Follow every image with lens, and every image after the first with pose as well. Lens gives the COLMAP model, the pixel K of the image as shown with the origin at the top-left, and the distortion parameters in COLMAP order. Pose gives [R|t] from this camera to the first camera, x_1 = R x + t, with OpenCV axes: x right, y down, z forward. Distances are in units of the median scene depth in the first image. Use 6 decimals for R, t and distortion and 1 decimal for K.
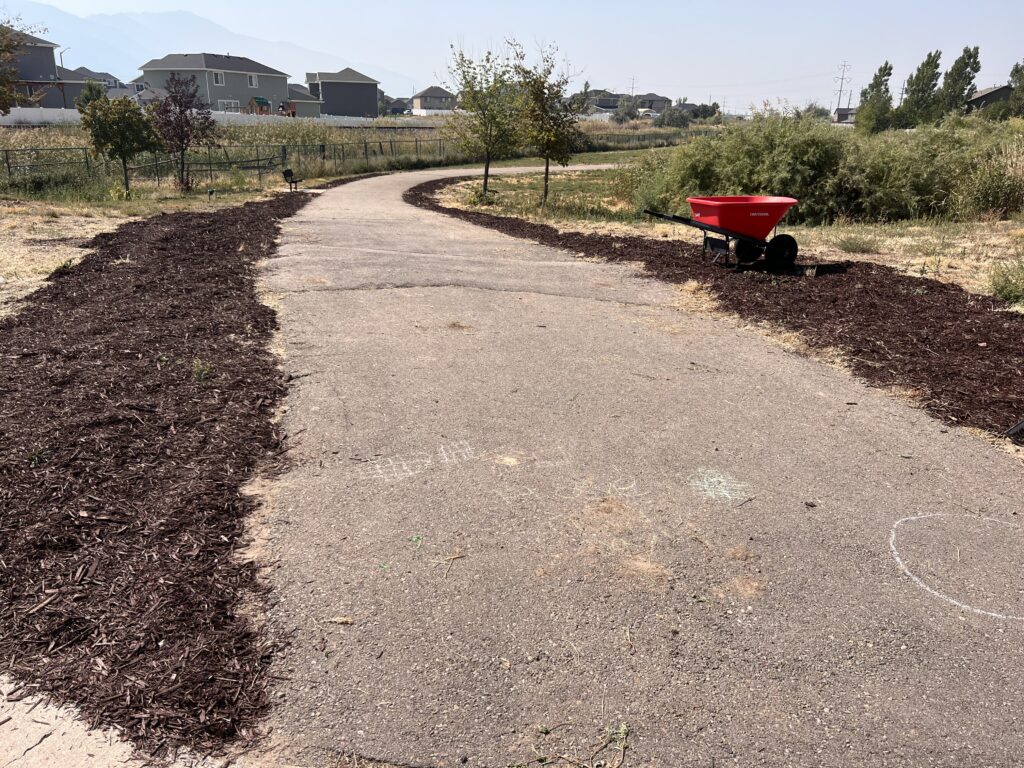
lens RADIAL K [[761.6, 0, 512.0], [0, 761.6, 384.0], [0, 0, 1]] dist [0.050564, -0.070781]
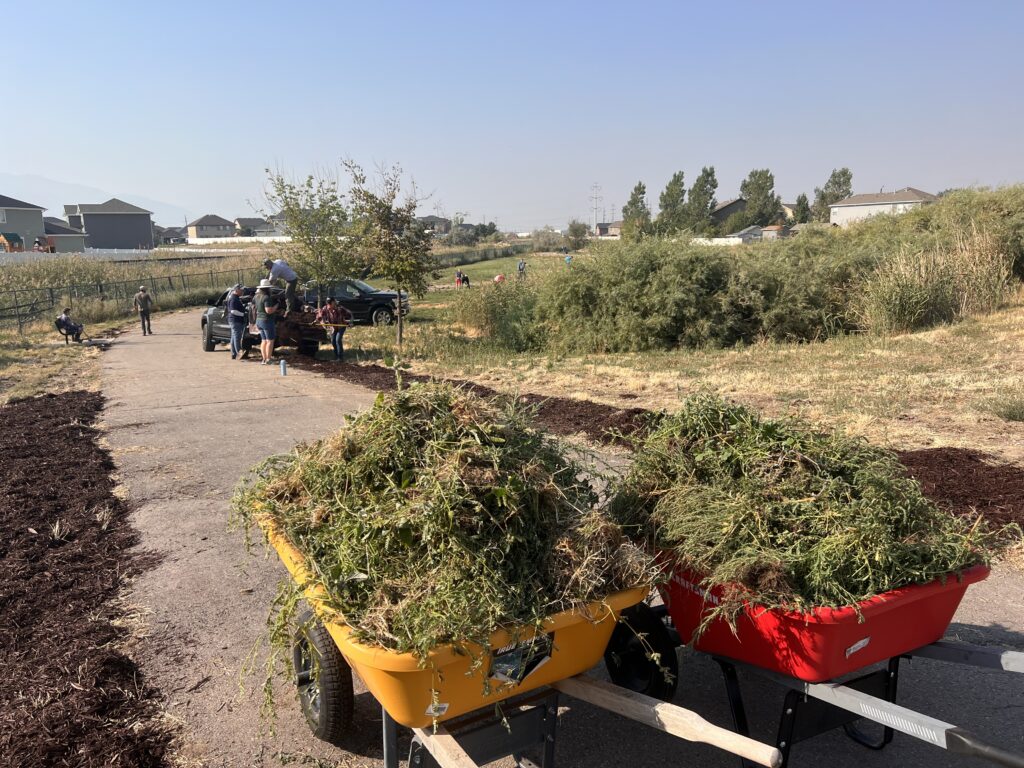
lens RADIAL K [[761.6, 0, 512.0], [0, 761.6, 384.0], [0, 0, 1]] dist [0.050564, -0.070781]
pose [[0.961491, -0.089323, 0.259916, -0.013598], [0.126161, 0.983630, -0.128666, -0.012379], [-0.244168, 0.156503, 0.957021, 0.030983]]
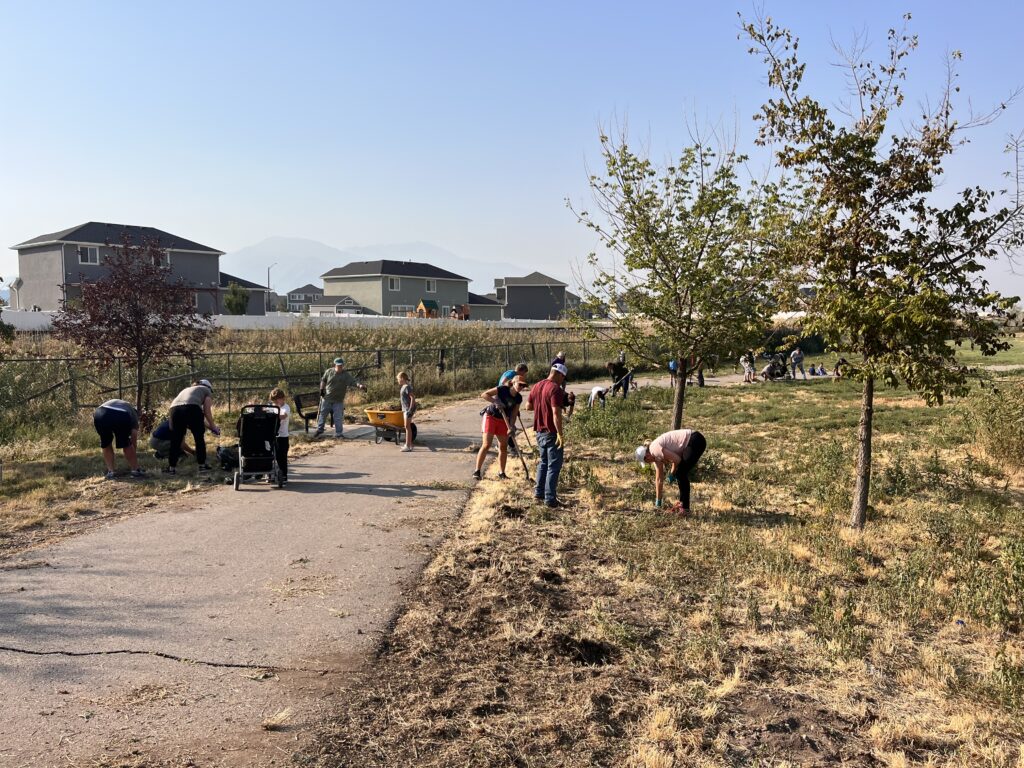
lens RADIAL K [[761.6, 0, 512.0], [0, 761.6, 384.0], [0, 0, 1]] dist [0.050564, -0.070781]
pose [[0.968268, -0.001965, -0.249906, -0.004072], [-0.060987, 0.967880, -0.243904, -0.042289], [0.242358, 0.251405, 0.937047, 0.136681]]
